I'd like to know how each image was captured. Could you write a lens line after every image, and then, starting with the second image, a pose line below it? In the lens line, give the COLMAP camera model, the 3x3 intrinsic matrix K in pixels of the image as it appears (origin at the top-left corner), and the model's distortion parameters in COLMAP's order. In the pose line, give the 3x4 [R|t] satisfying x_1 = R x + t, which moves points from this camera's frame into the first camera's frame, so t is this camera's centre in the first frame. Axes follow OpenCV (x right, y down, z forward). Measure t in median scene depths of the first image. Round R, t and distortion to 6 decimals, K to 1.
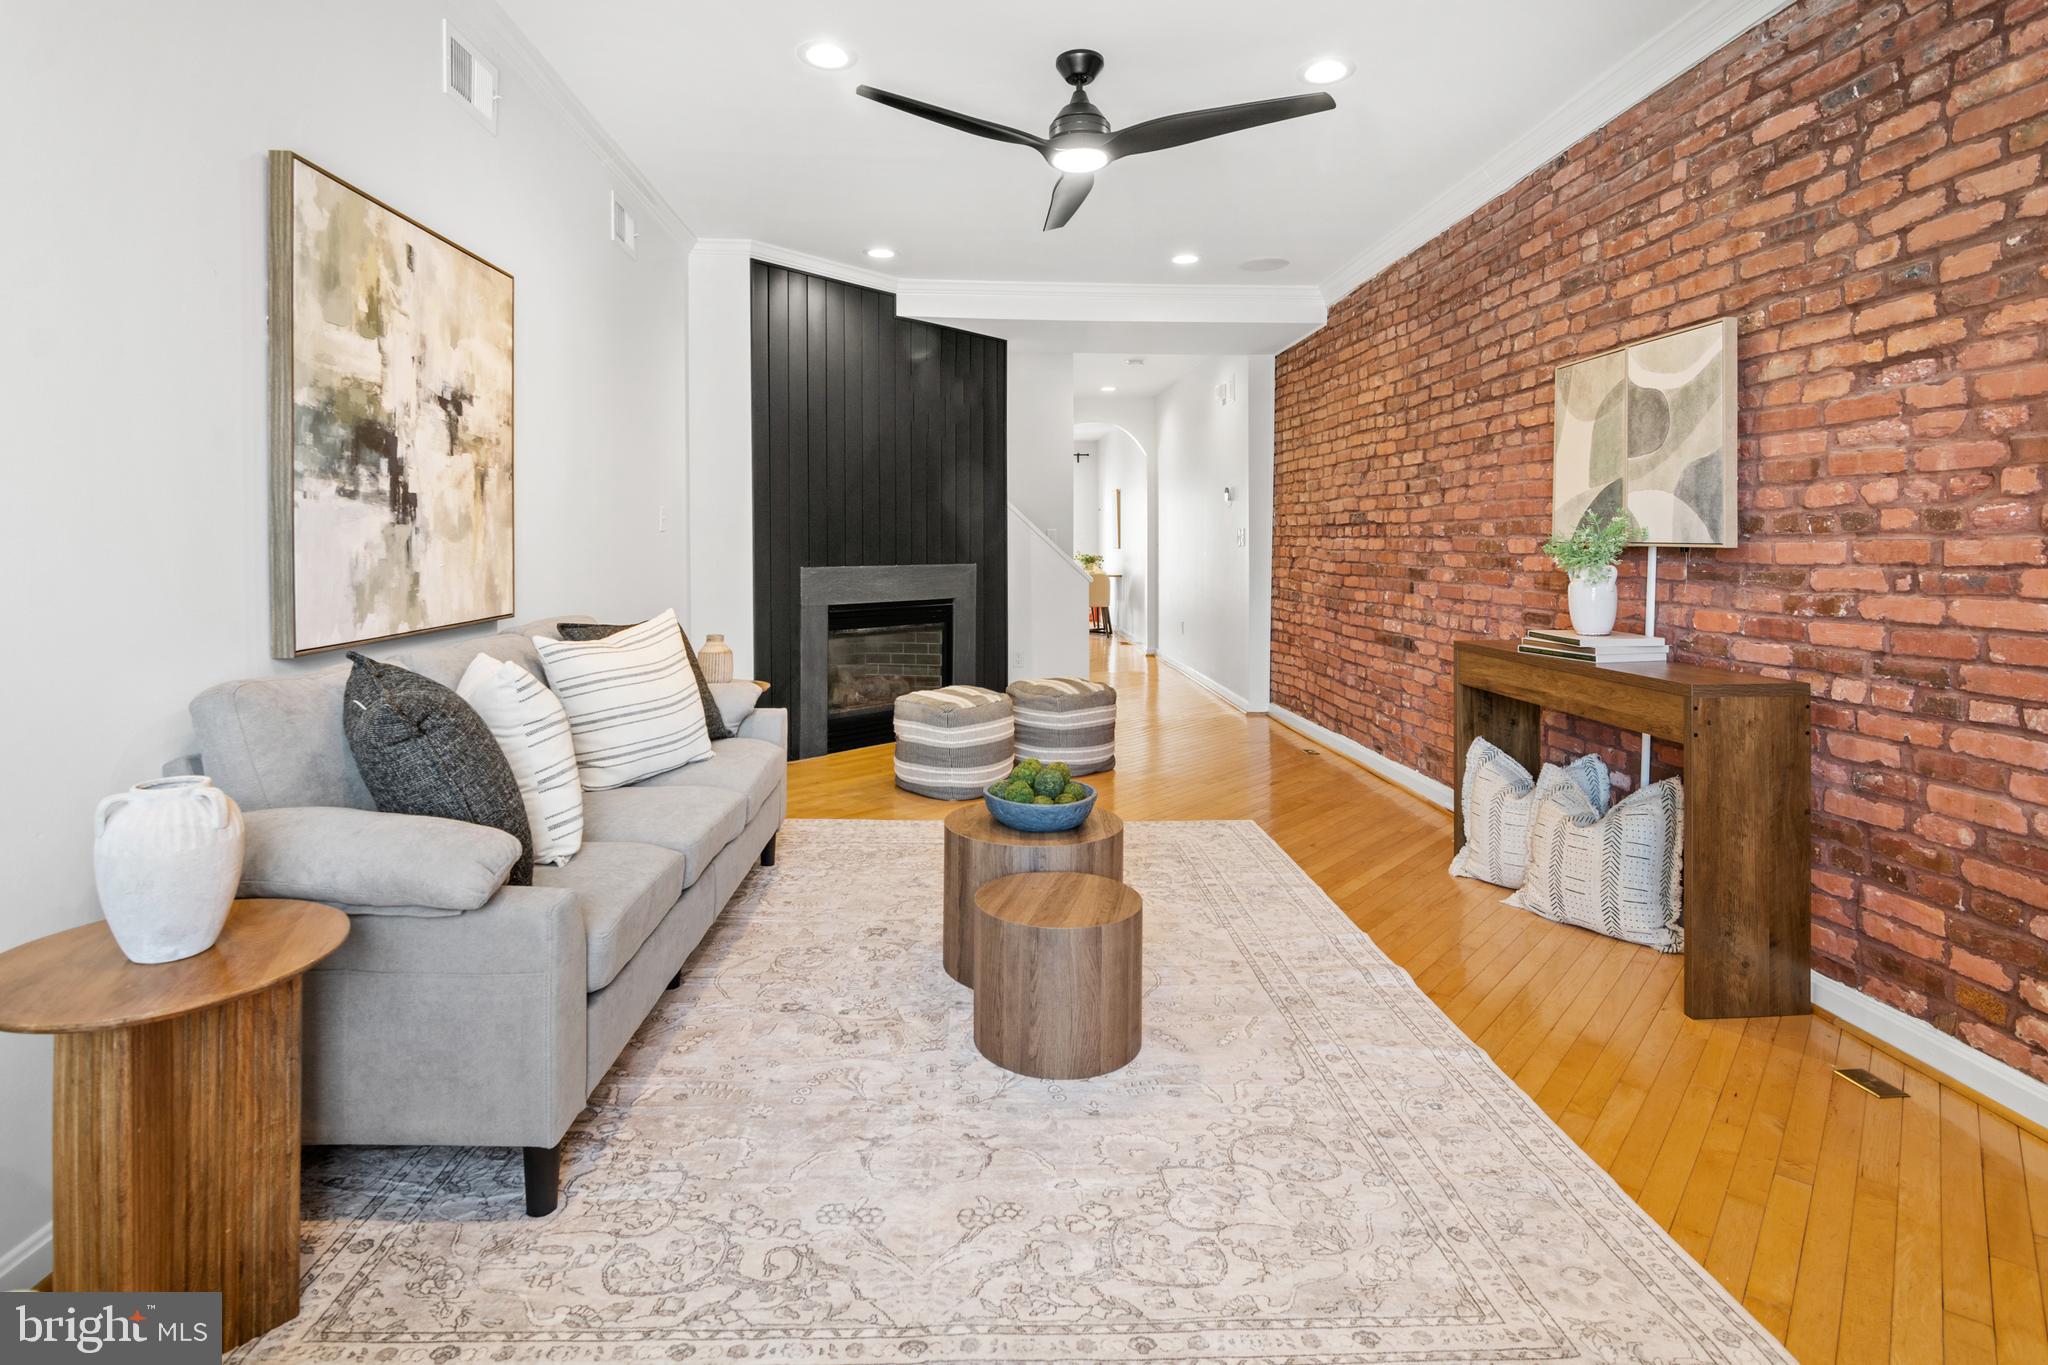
lens RADIAL K [[1021.0, 0, 1007.6], [0, 1021.0, 545.4], [0, 0, 1]] dist [-0.005807, -0.004995]
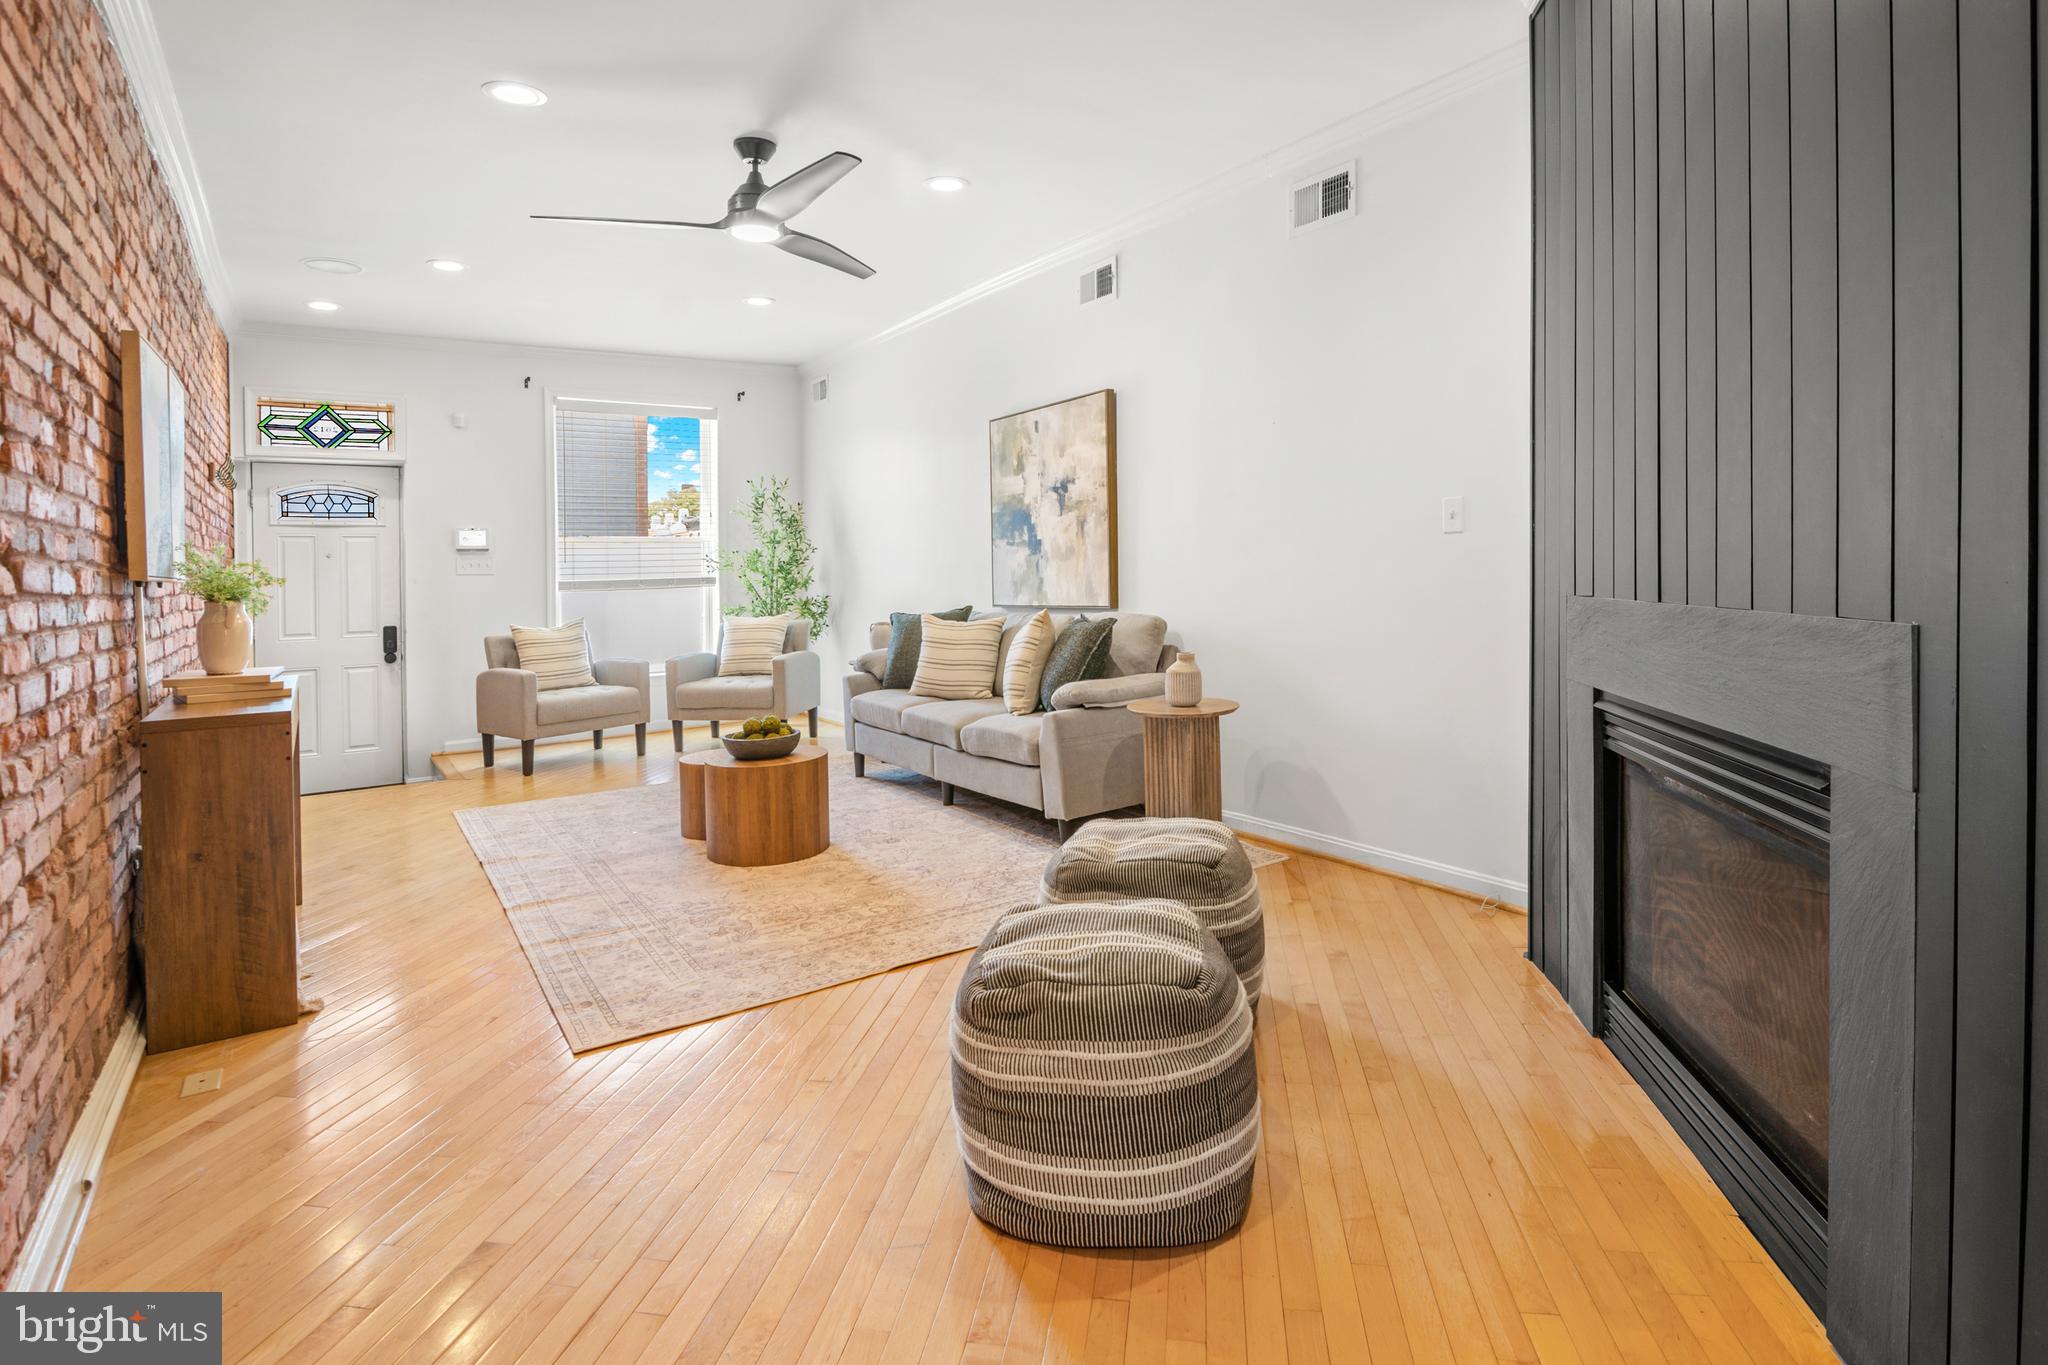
lens RADIAL K [[1021.0, 0, 1024.4], [0, 1021.0, 599.9], [0, 0, 1]] dist [-0.005807, -0.004995]
pose [[-0.847770, 0.034057, -0.529270, 0.438106], [0.021576, 0.999325, 0.029744, 0.007842], [0.529926, 0.013797, -0.847932, 2.191636]]
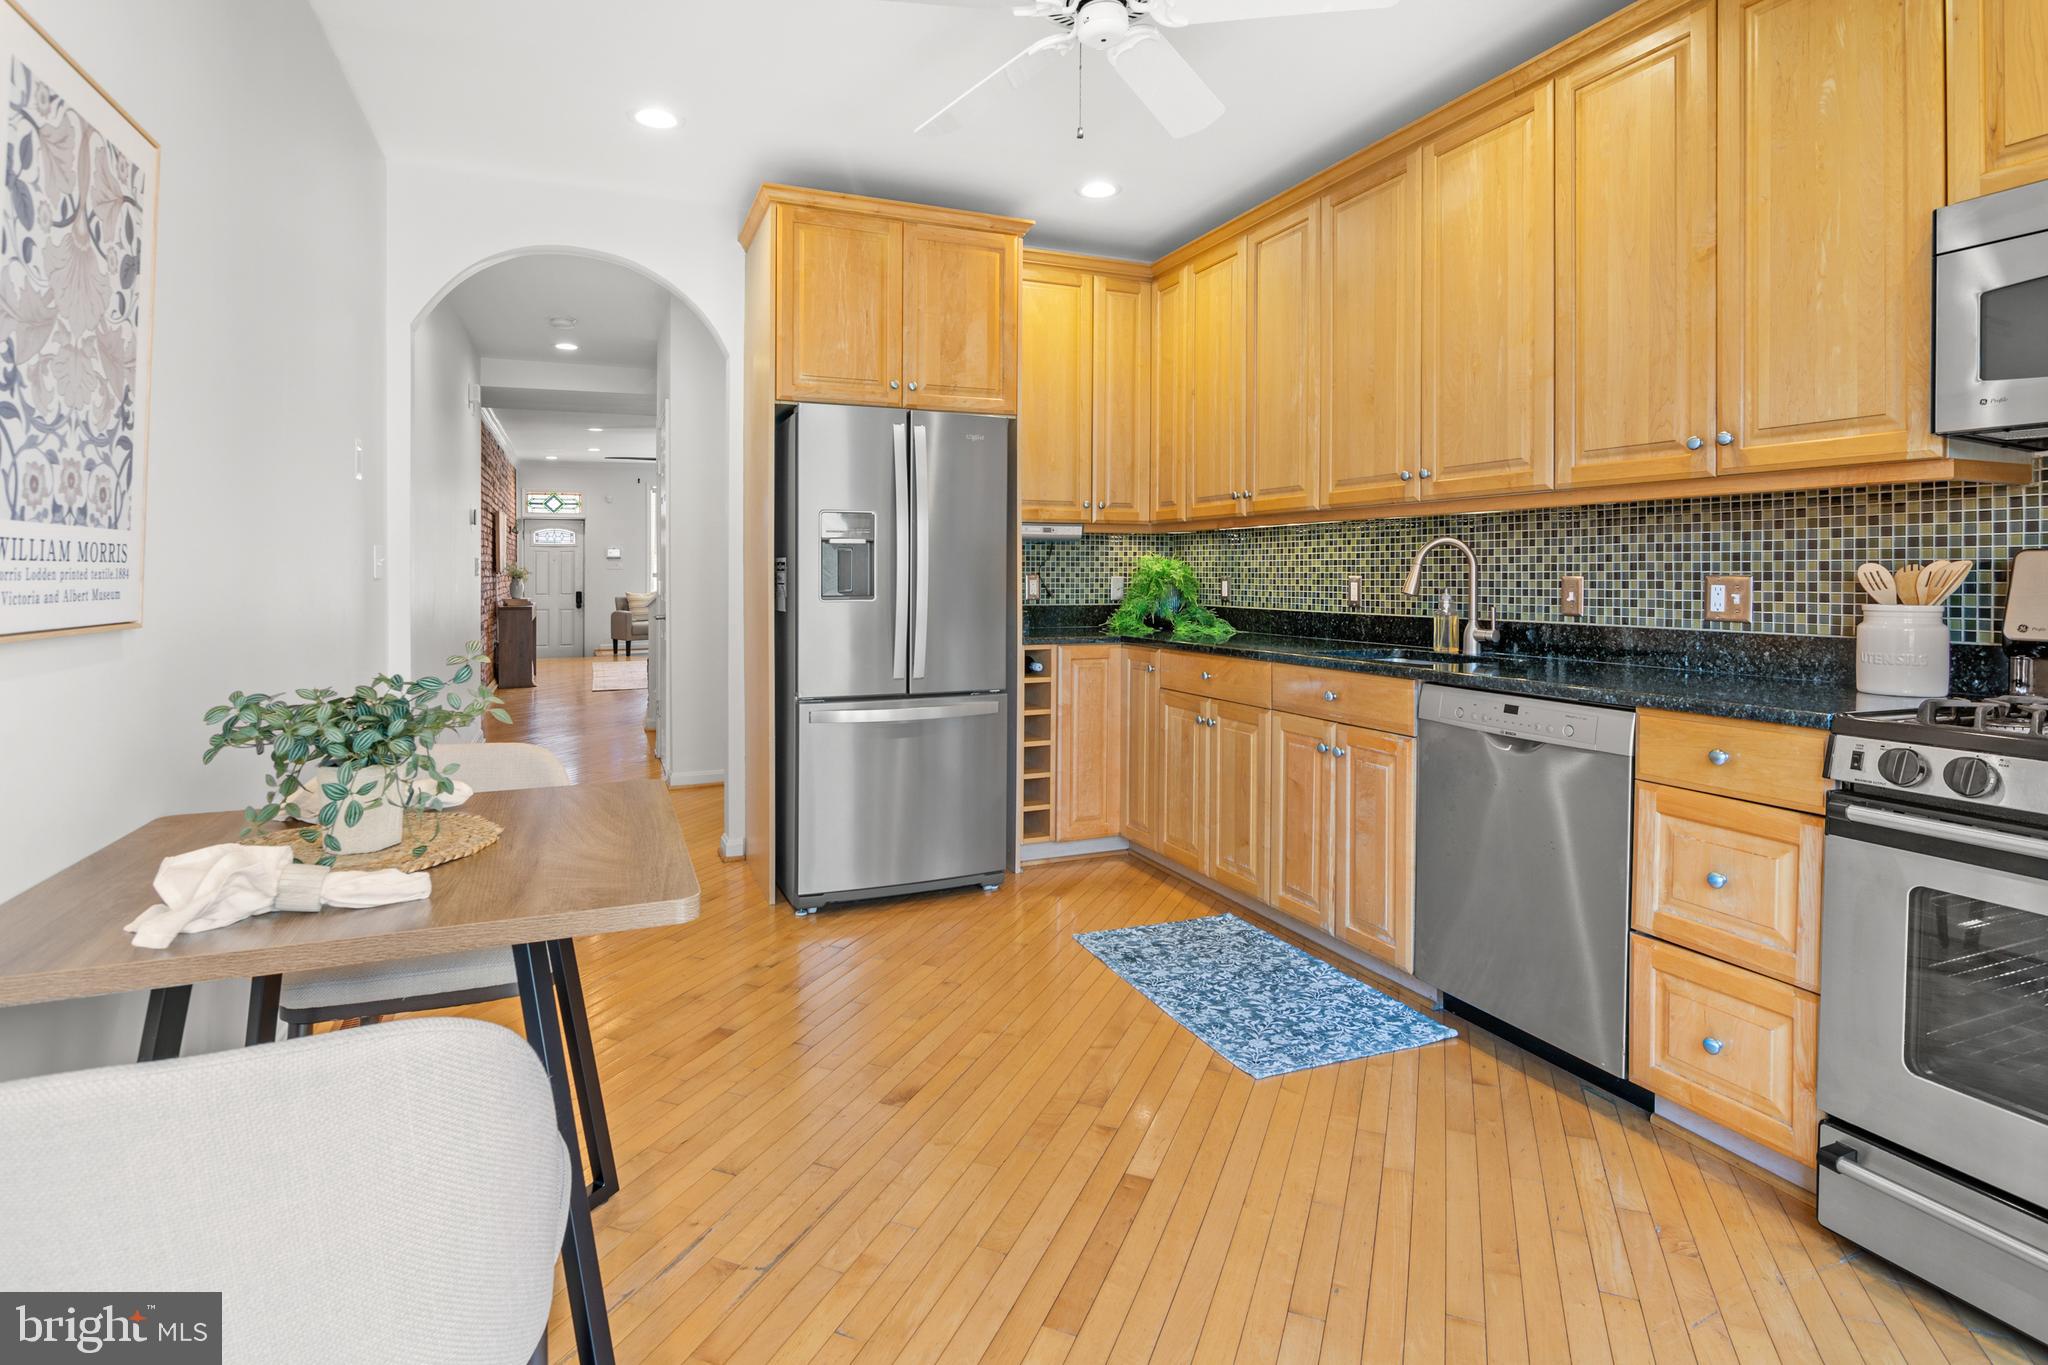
lens RADIAL K [[1021.0, 0, 1056.6], [0, 1021.0, 596.4], [0, 0, 1]] dist [-0.005807, -0.004995]
pose [[-0.924000, 0.011010, -0.382234, 0.200401], [-0.000356, 0.999560, 0.029651, -0.020563], [0.382392, 0.027534, -0.923590, 4.873756]]
